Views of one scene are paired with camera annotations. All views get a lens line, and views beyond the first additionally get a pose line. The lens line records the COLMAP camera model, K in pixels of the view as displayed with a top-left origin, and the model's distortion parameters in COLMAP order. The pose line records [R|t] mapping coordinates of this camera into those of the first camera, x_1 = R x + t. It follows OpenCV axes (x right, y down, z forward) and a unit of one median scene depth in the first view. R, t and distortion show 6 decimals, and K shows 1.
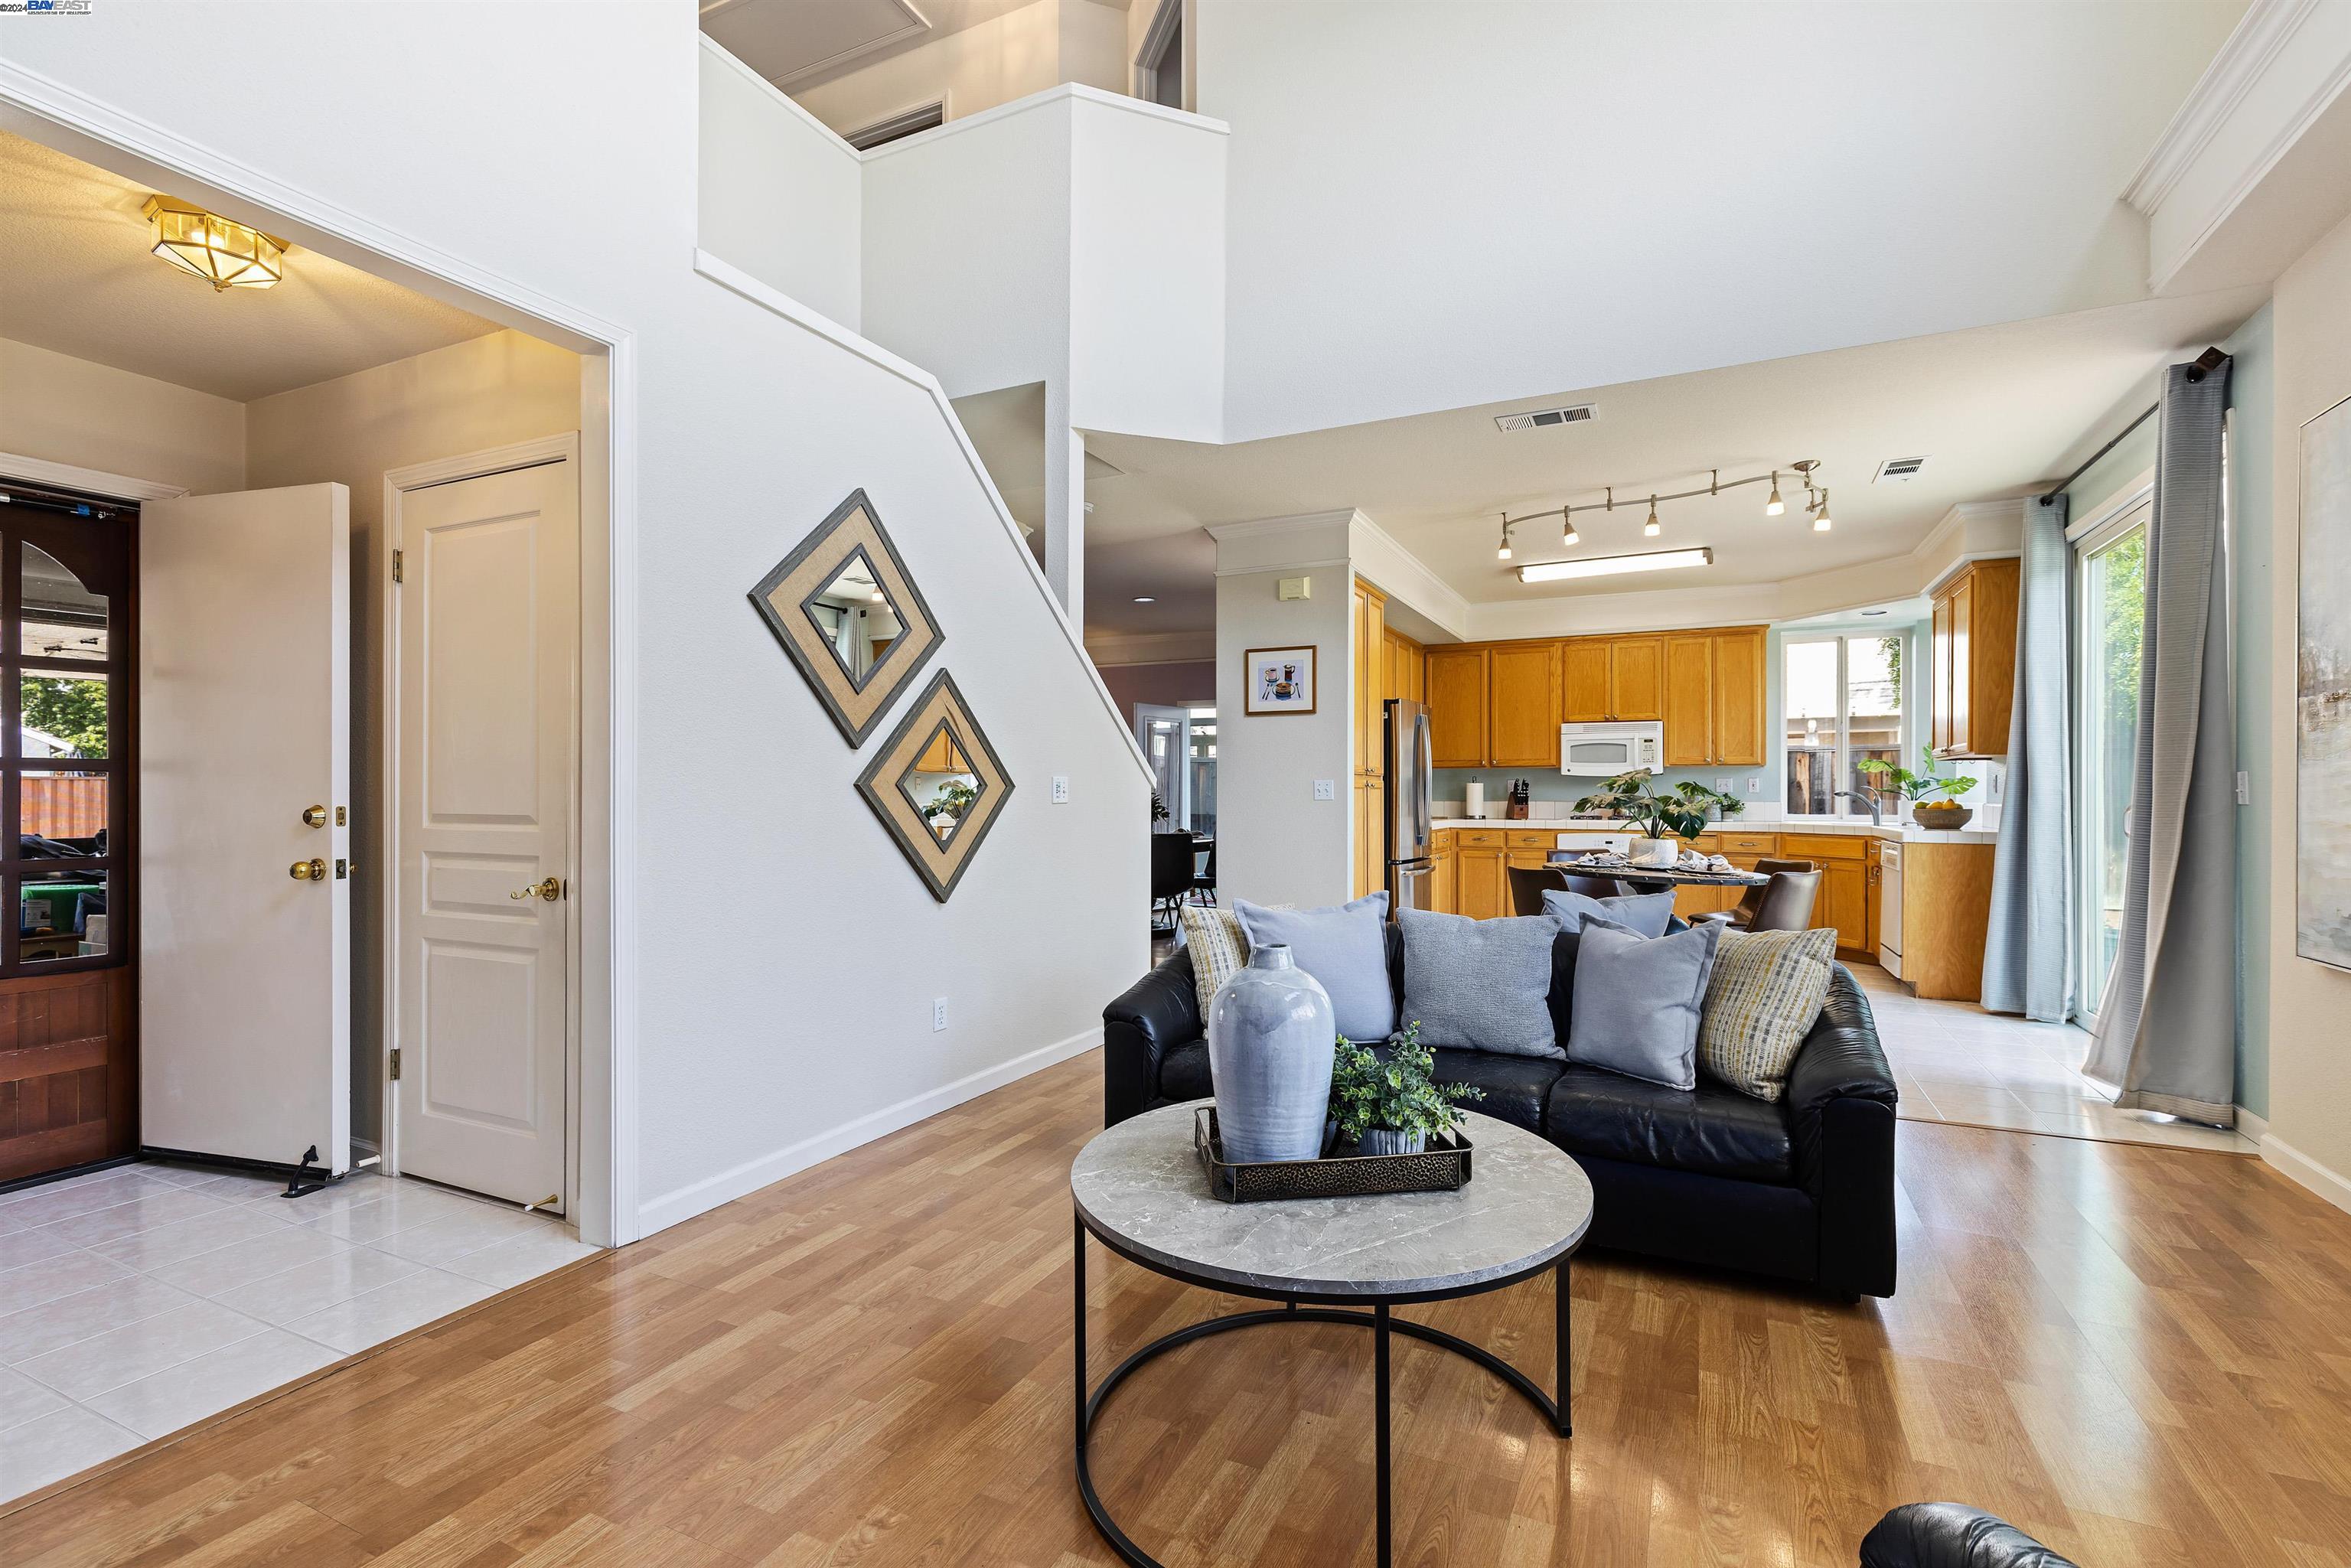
lens RADIAL K [[1052.8, 0, 1205.7], [0, 1052.8, 793.6], [0, 0, 1]] dist [0.008312, -0.000472]
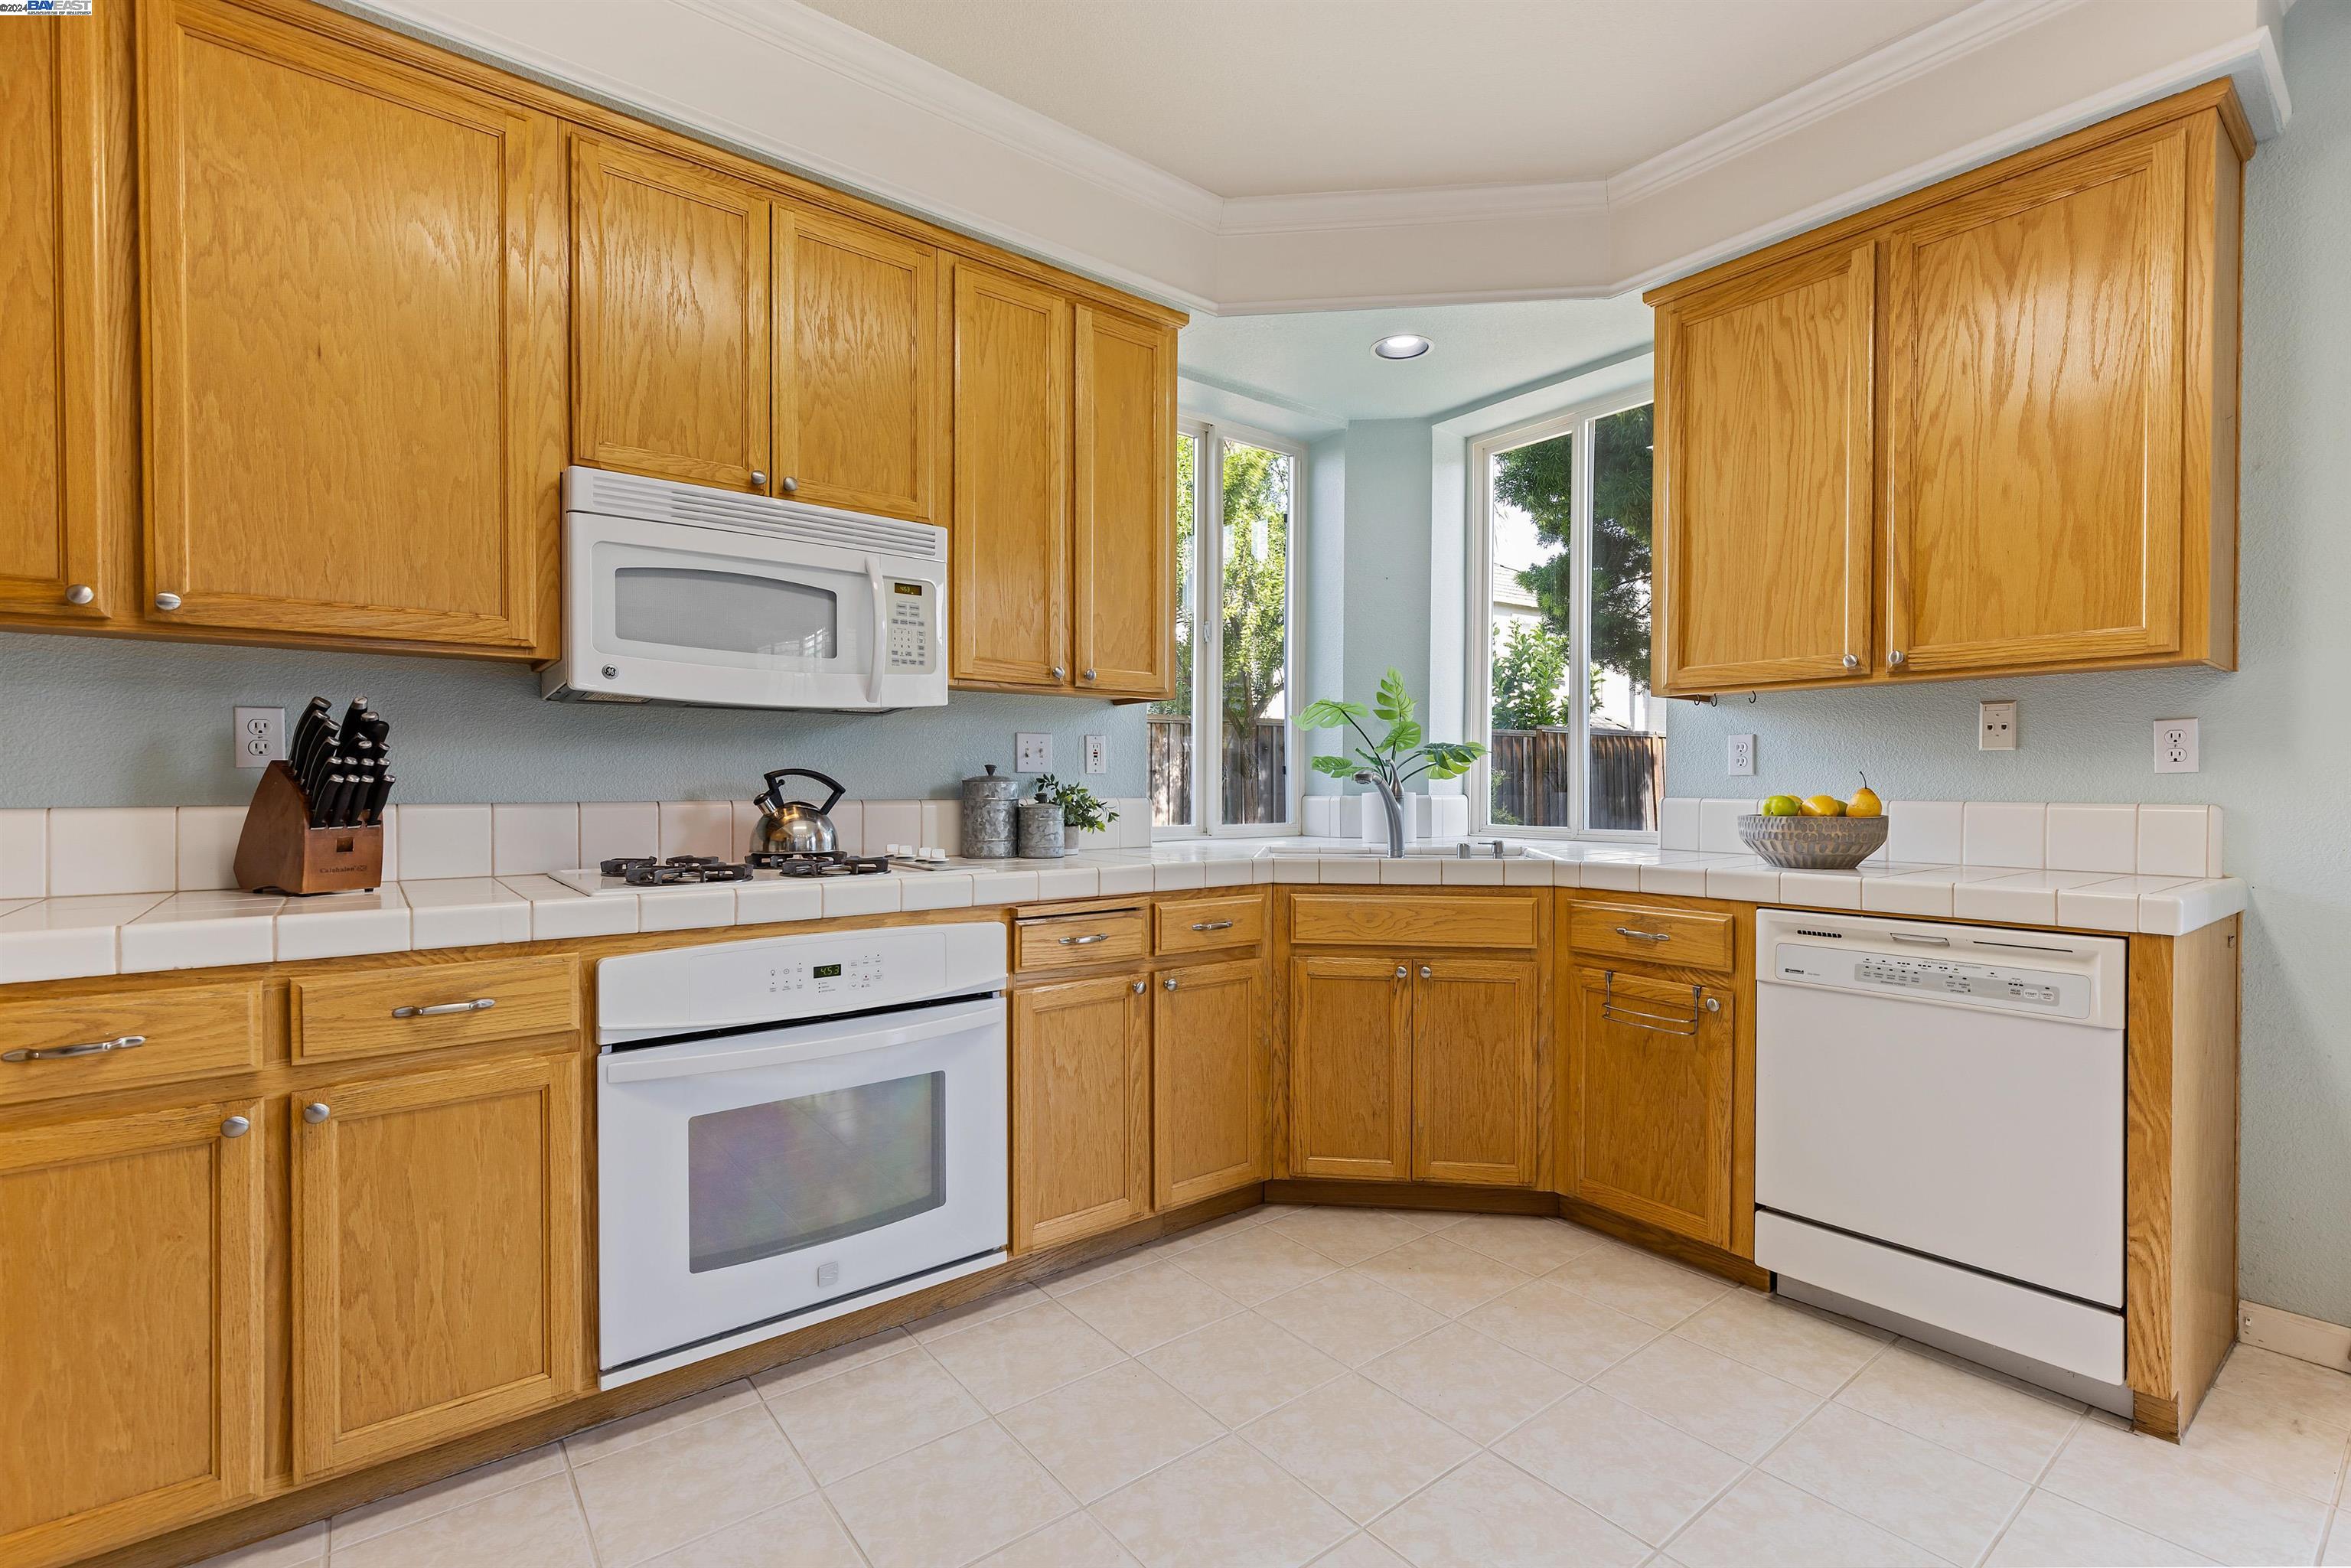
lens RADIAL K [[1052.8, 0, 1205.7], [0, 1052.8, 793.6], [0, 0, 1]] dist [0.008312, -0.000472]
pose [[0.437382, -0.006466, 0.899252, 0.196683], [0.000107, 0.999975, 0.007138, 0.003363], [-0.899276, -0.003026, 0.437372, 0.796817]]
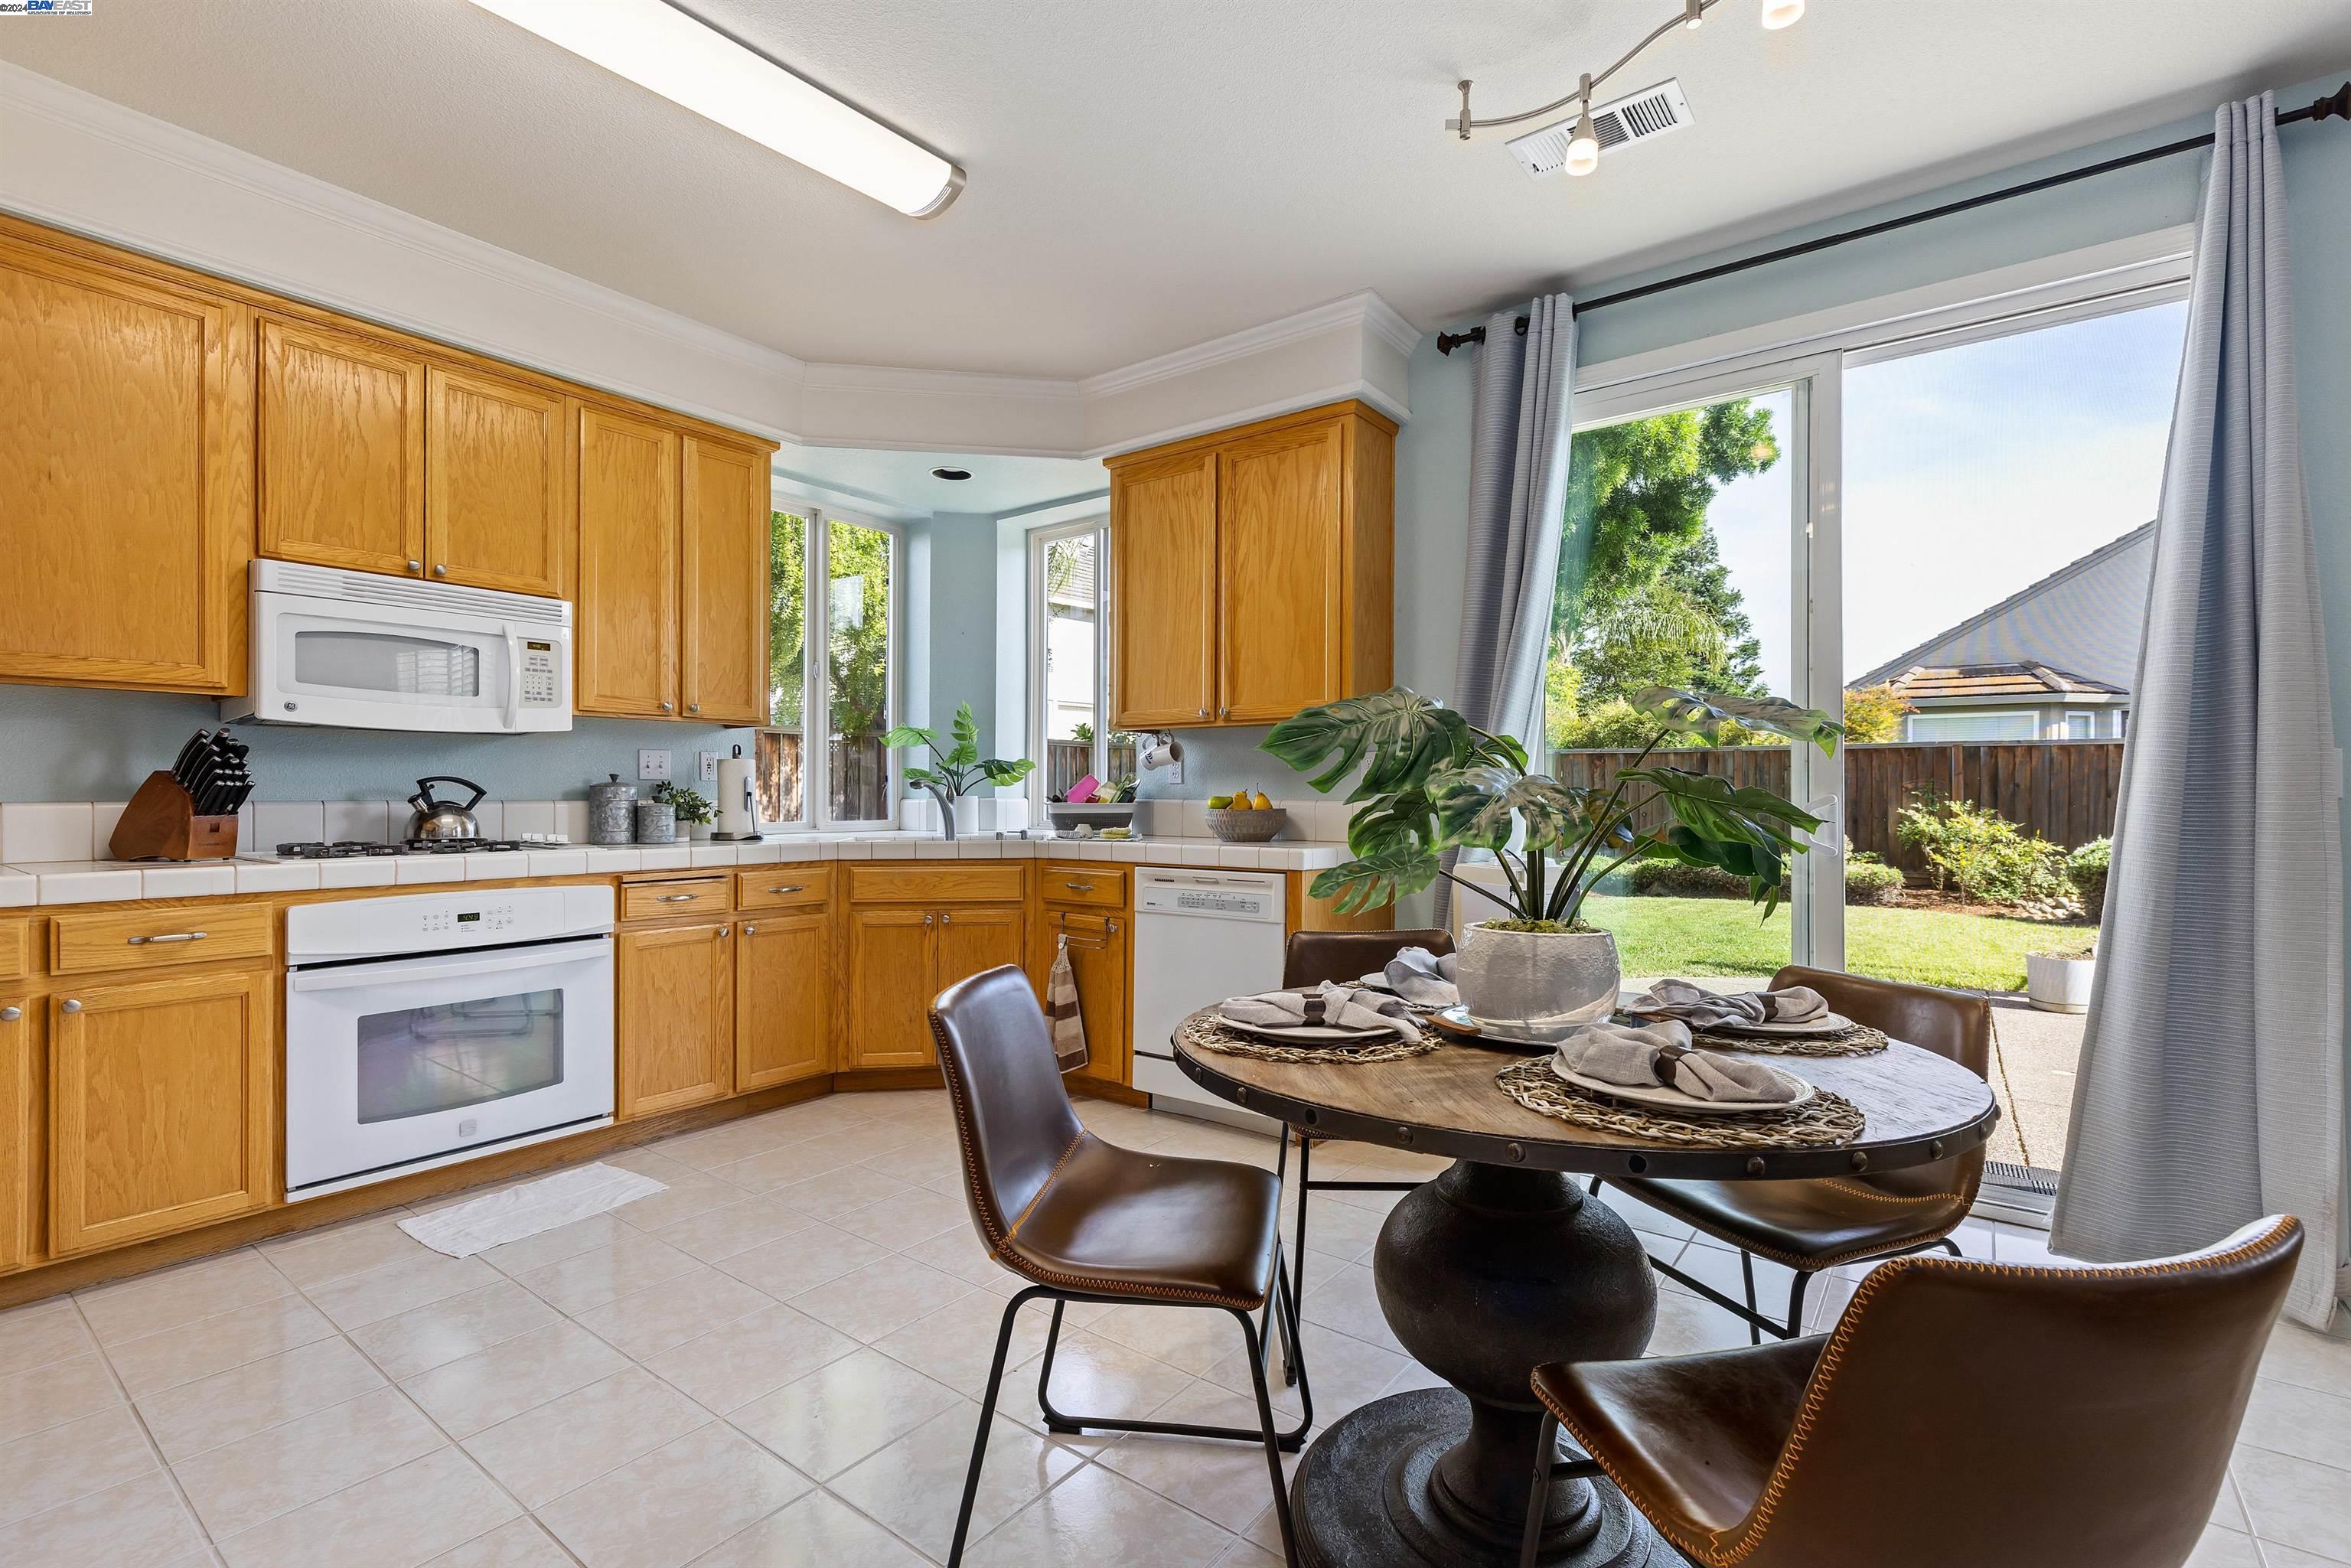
lens RADIAL K [[1047.9, 0, 1197.9], [0, 1047.9, 791.2], [0, 0, 1]] dist [0.008669, 0.000639]
pose [[0.199407, 0.003188, 0.979912, 0.084087], [-0.000323, 0.999995, -0.003187, 0.005223], [-0.979917, 0.000319, 0.199407, 0.676199]]
